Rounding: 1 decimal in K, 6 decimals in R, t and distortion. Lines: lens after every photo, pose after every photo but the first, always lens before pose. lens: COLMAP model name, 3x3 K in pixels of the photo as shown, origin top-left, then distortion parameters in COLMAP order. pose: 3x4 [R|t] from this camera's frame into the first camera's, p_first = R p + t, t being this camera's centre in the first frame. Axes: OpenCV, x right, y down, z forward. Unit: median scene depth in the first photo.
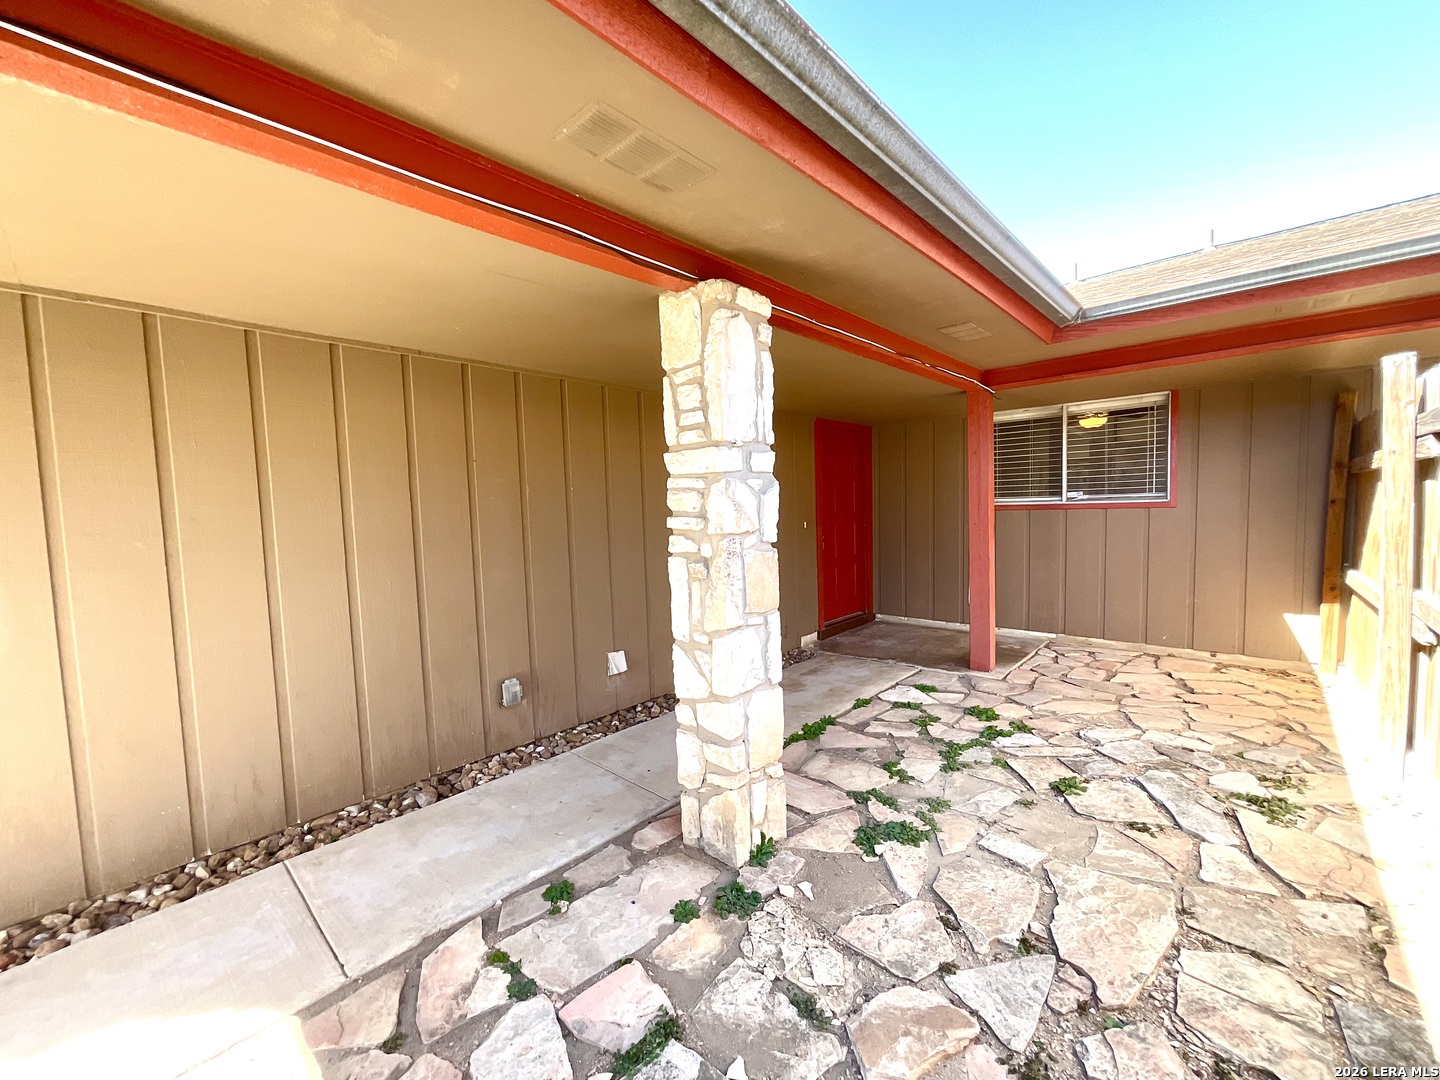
lens RADIAL K [[581.5, 0, 721.0], [0, 581.5, 547.2], [0, 0, 1]] dist [-0.002382, 0.000222]
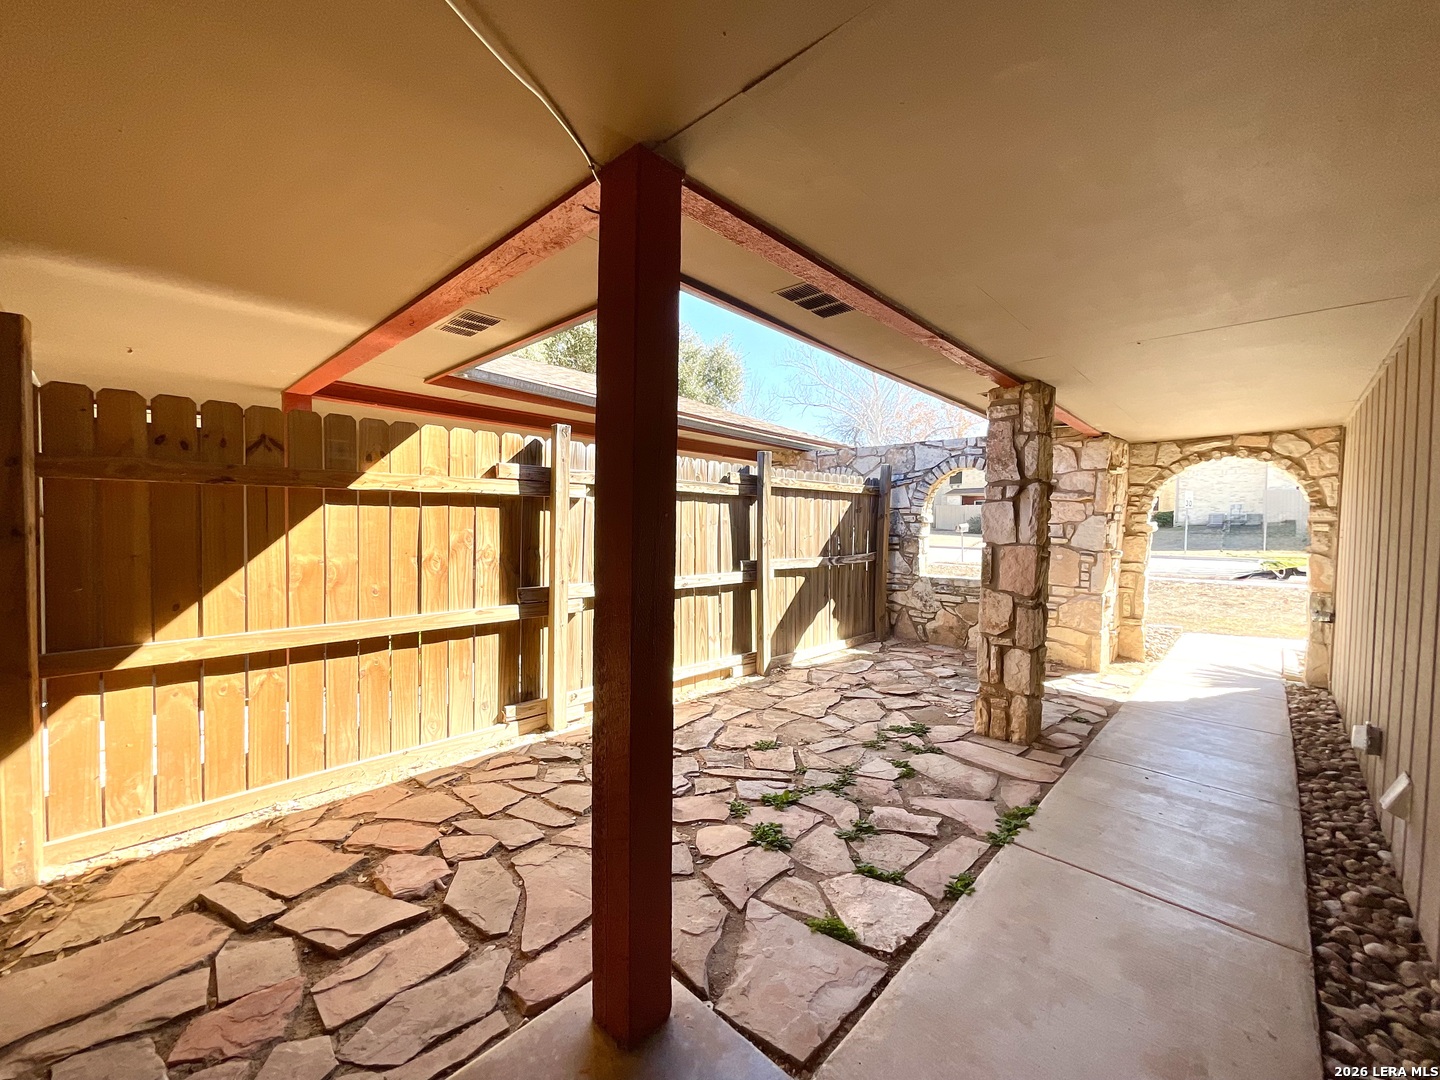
lens RADIAL K [[581.5, 0, 721.0], [0, 581.5, 547.2], [0, 0, 1]] dist [-0.002382, 0.000222]
pose [[-0.999634, 0.014649, 0.022743, 0.584263], [0.017241, 0.992826, 0.118320, -0.149792], [-0.020847, 0.118668, -0.992715, 1.951578]]
